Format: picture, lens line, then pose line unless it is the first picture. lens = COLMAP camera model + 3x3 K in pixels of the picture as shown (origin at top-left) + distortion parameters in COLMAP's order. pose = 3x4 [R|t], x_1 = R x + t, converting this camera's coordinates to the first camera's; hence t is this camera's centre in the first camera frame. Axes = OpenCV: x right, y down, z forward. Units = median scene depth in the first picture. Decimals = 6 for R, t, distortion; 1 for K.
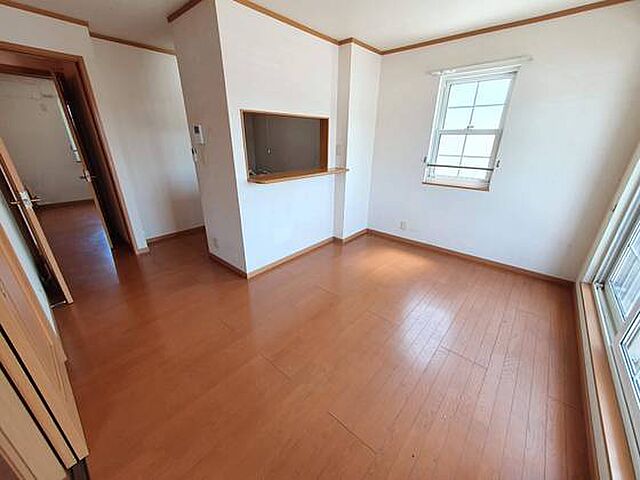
lens RADIAL K [[254.7, 0, 320.0], [0, 254.7, 240.0], [0, 0, 1]] dist [0.008397, -0.000150]
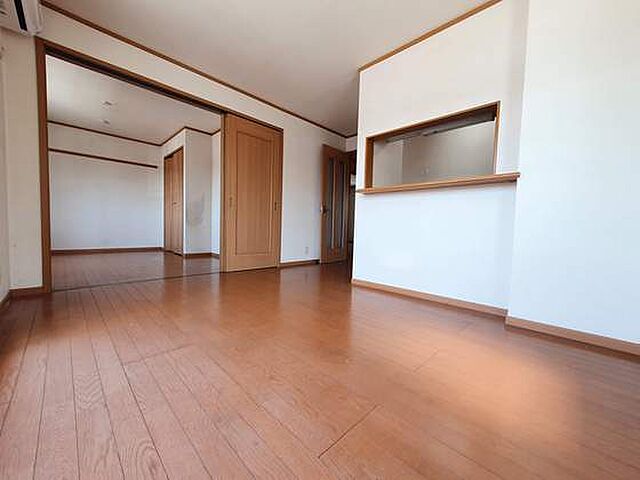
lens RADIAL K [[254.7, 0, 320.0], [0, 254.7, 240.0], [0, 0, 1]] dist [0.008397, -0.000150]
pose [[-0.067502, 0.039194, -0.996949, 0.913852], [-0.402632, 0.913180, 0.063162, -0.032994], [0.912869, 0.405668, -0.045861, 0.984829]]
